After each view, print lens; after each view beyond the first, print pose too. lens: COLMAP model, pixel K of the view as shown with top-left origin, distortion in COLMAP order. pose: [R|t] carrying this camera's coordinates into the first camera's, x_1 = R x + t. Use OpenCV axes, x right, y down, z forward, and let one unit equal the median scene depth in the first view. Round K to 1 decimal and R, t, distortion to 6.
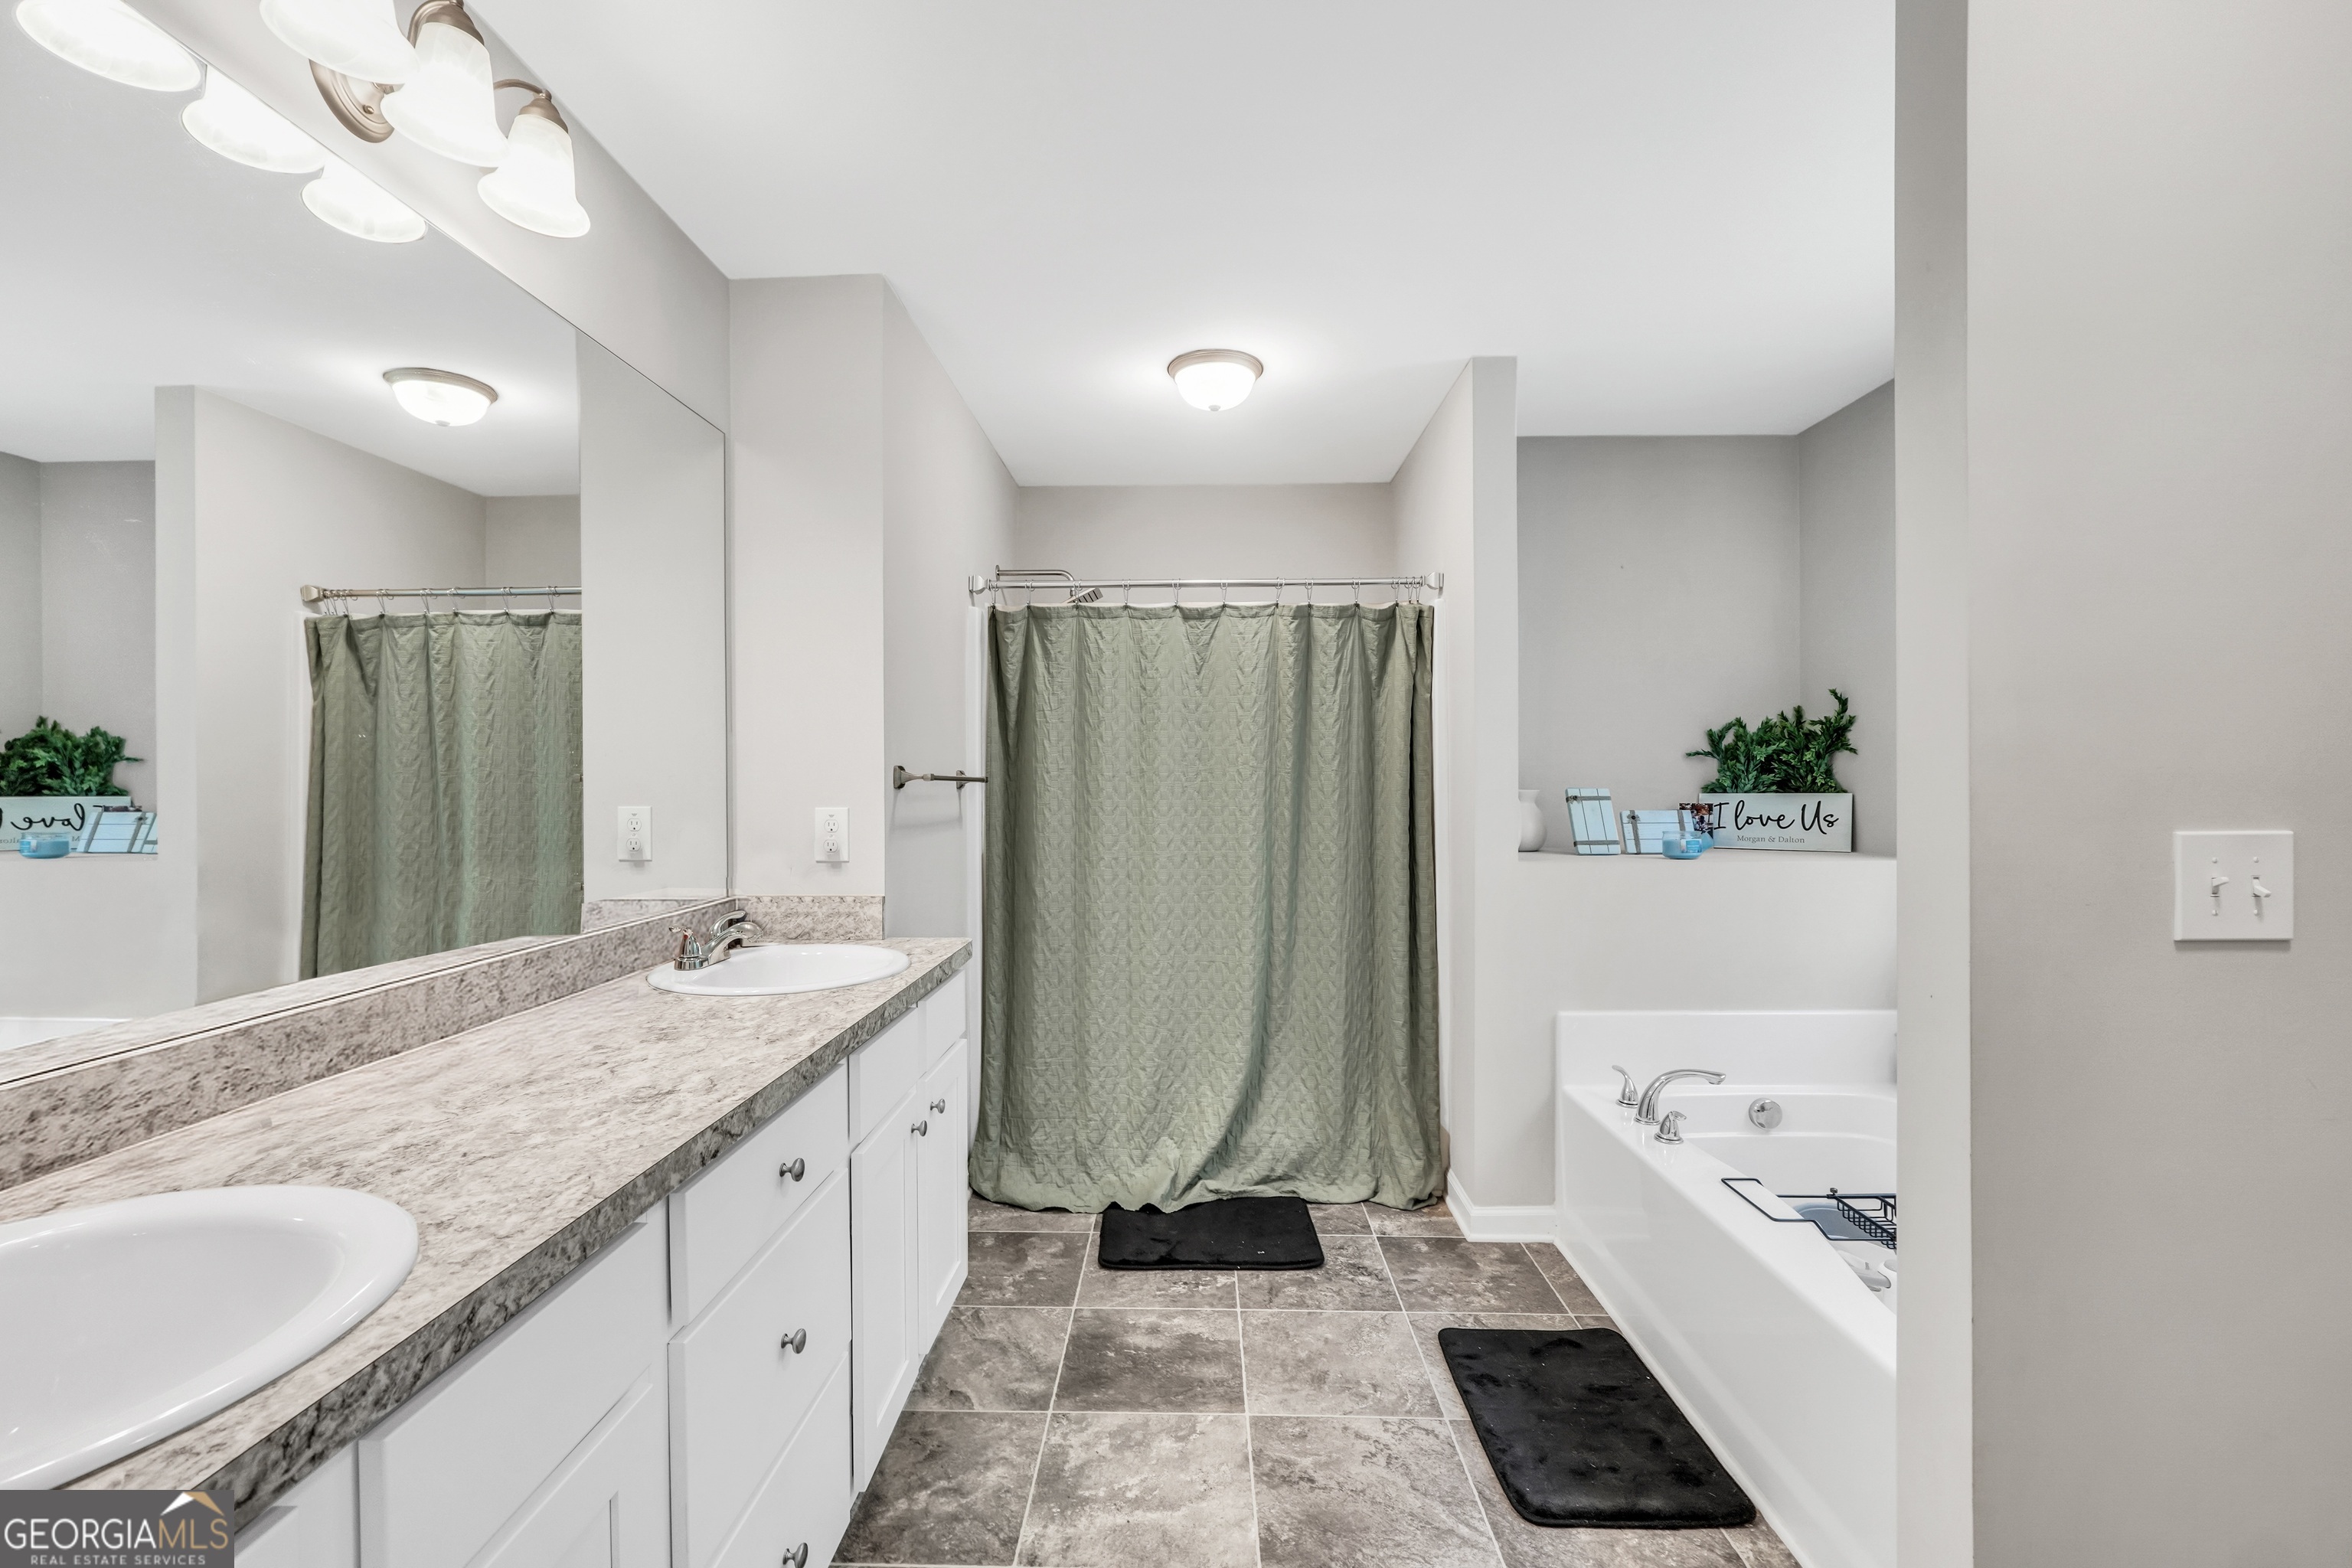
lens RADIAL K [[999.8, 0, 1159.7], [0, 999.8, 783.7], [0, 0, 1]] dist [-0.018537, 0.007371]
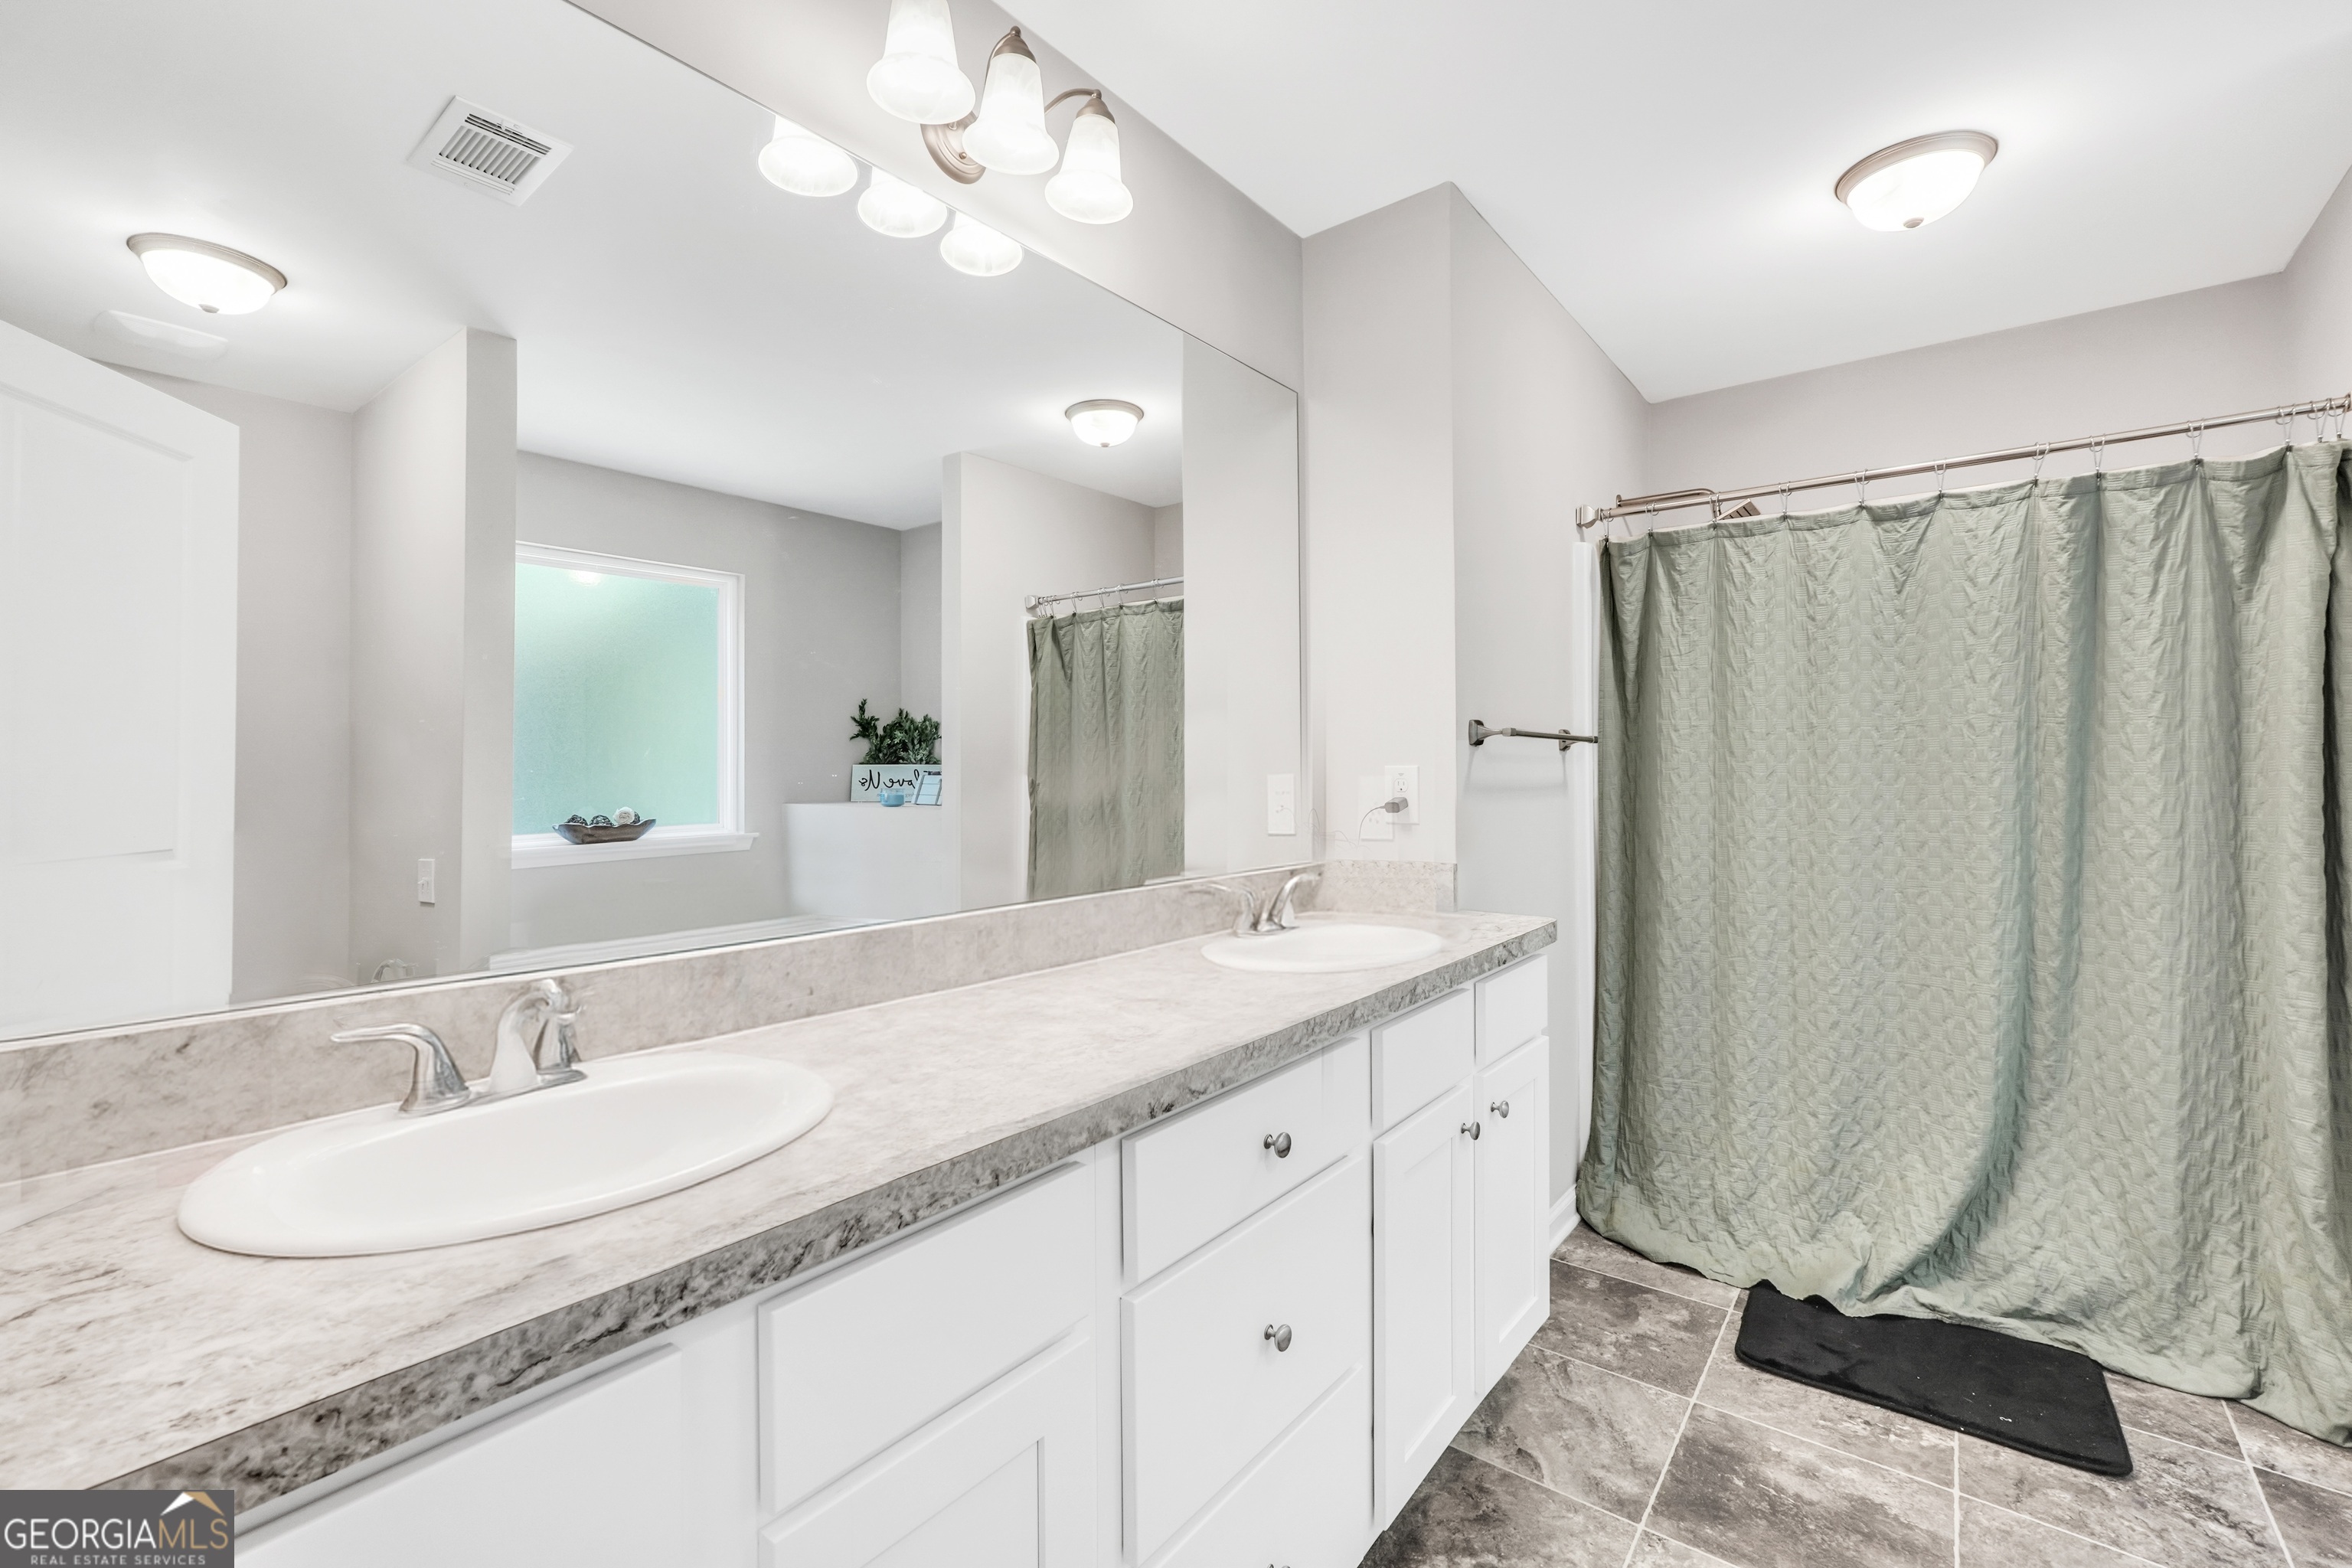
lens RADIAL K [[1003.3, 0, 1168.9], [0, 1003.3, 751.0], [0, 0, 1]] dist [-0.019432, 0.007545]
pose [[0.804208, -0.009110, -0.594278, 0.043552], [-0.000988, 0.999861, -0.016664, 0.021313], [0.594347, 0.013988, 0.804087, 0.094960]]
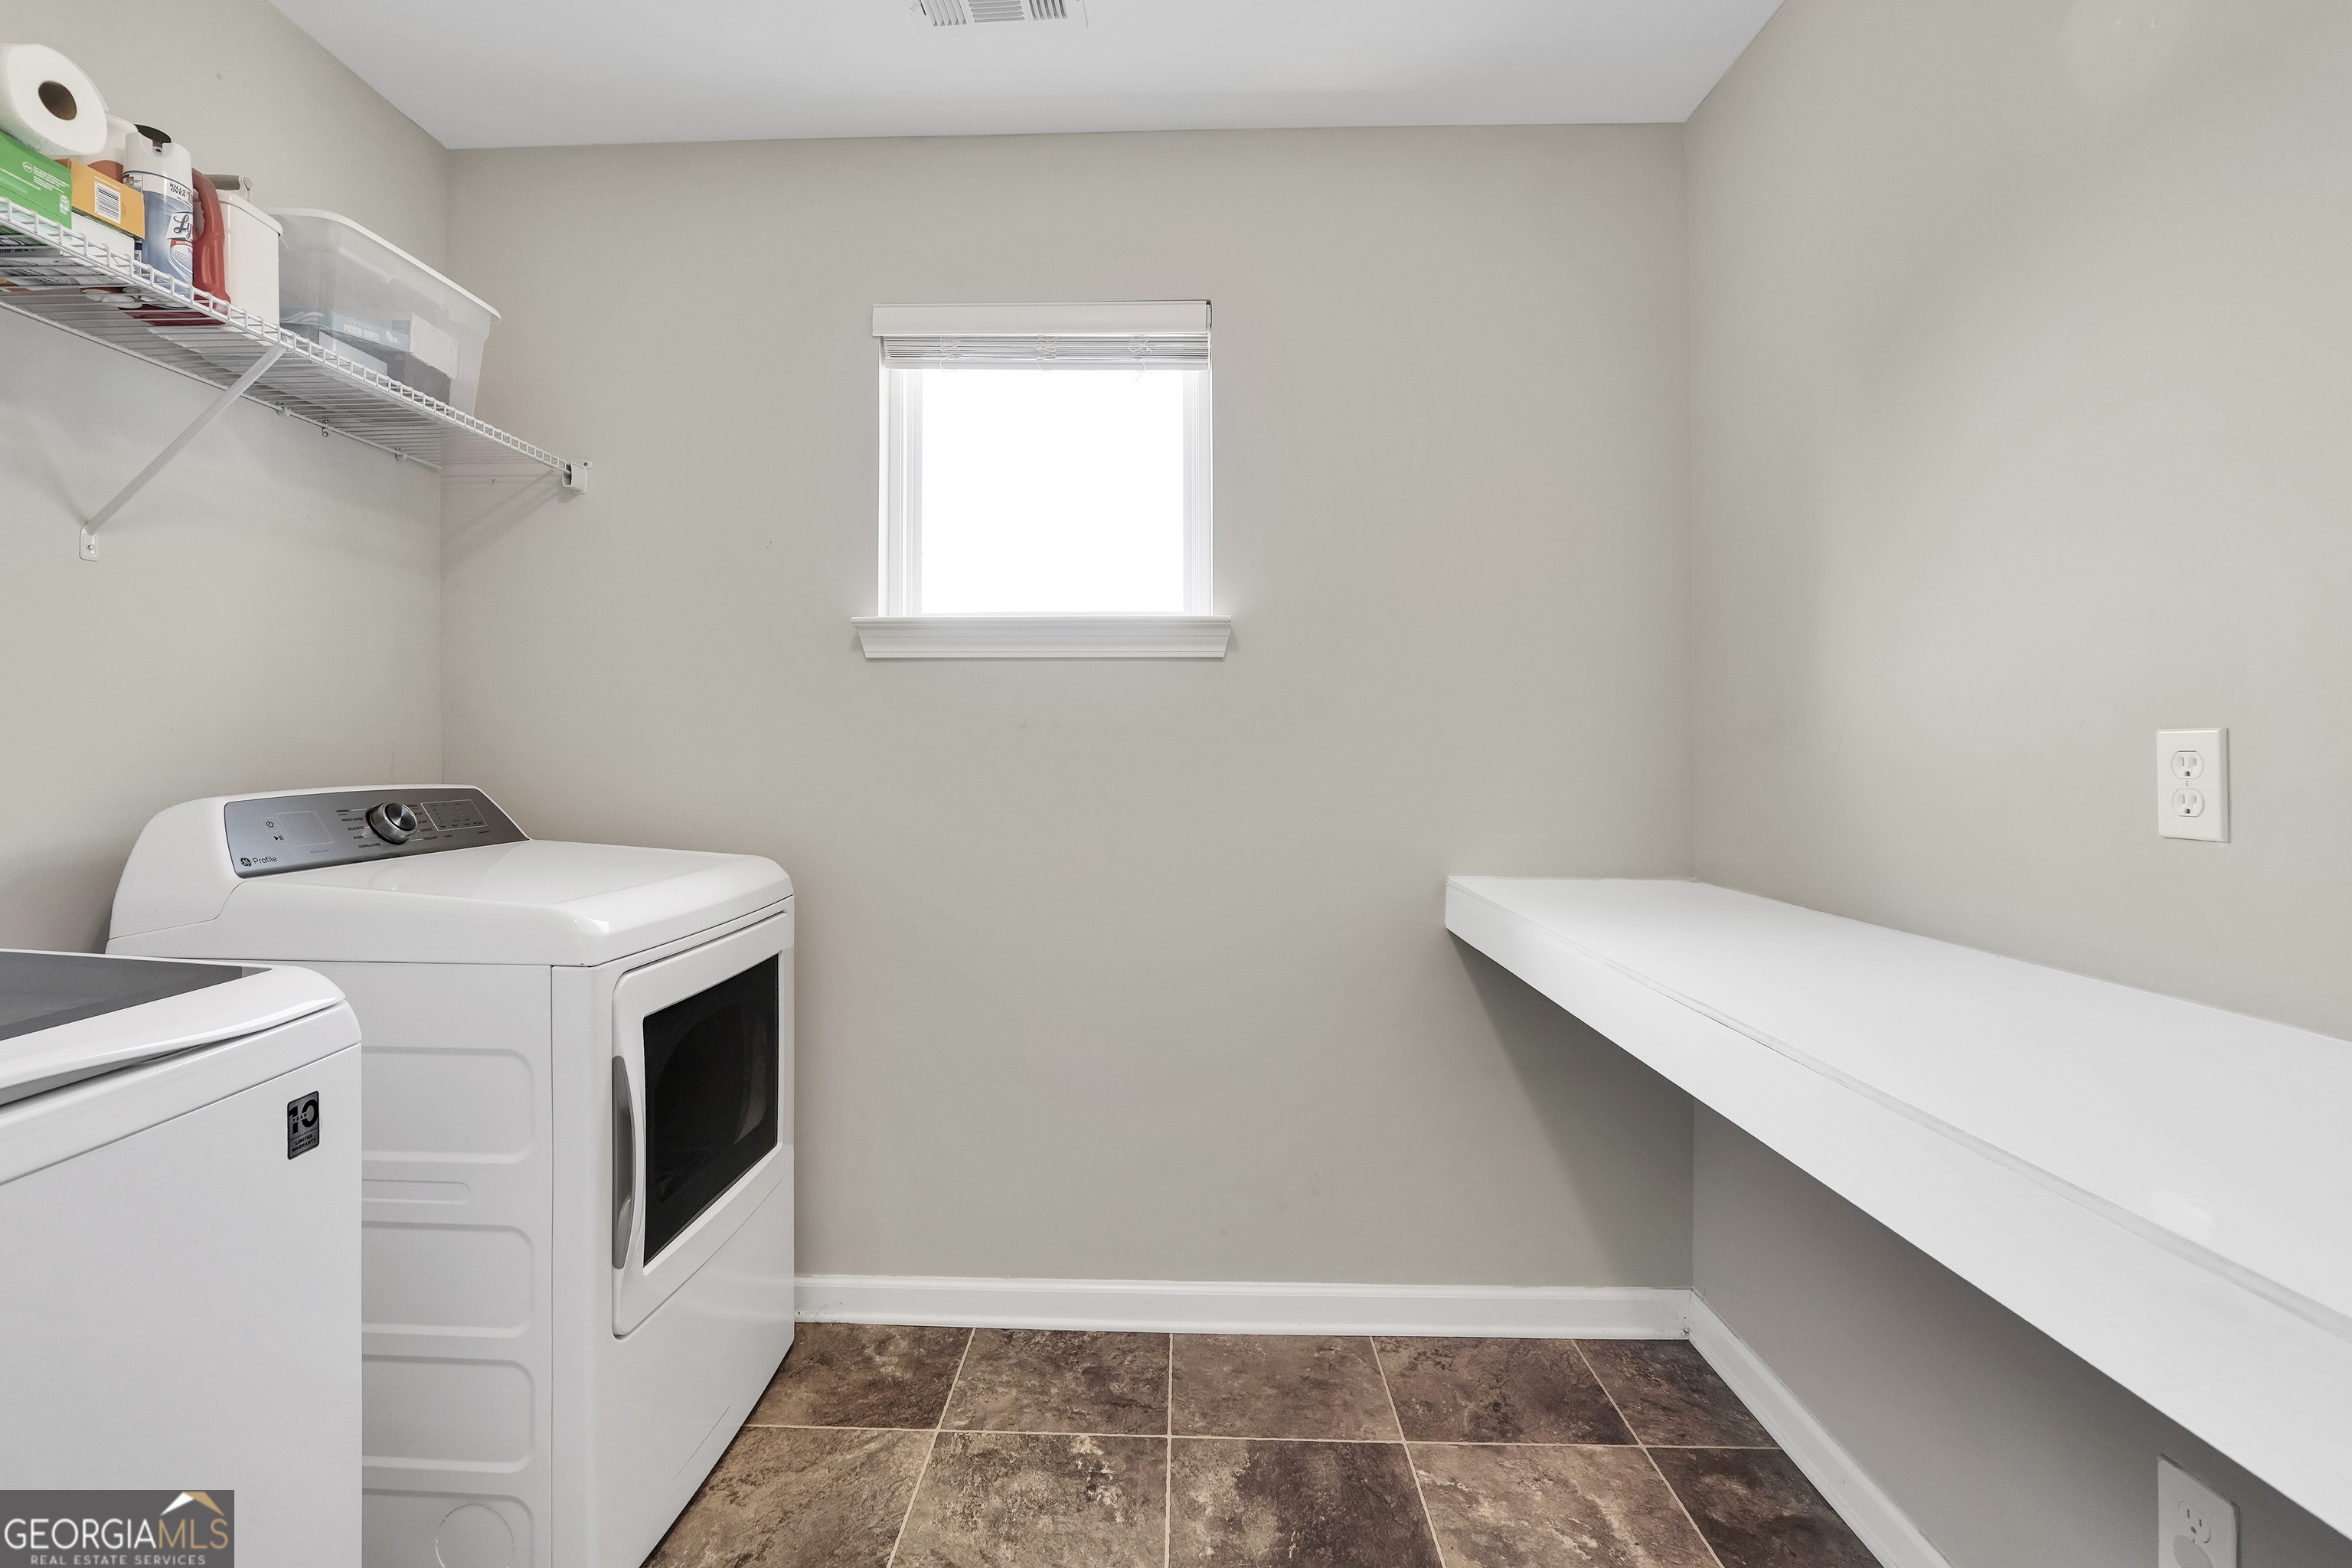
lens RADIAL K [[999.8, 0, 1159.7], [0, 999.8, 783.7], [0, 0, 1]] dist [-0.018537, 0.007371]
pose [[0.001469, -0.018311, 0.999831, -0.526132], [-0.003678, 0.999825, 0.018316, 0.034578], [-0.999992, -0.003705, 0.001401, 0.838013]]
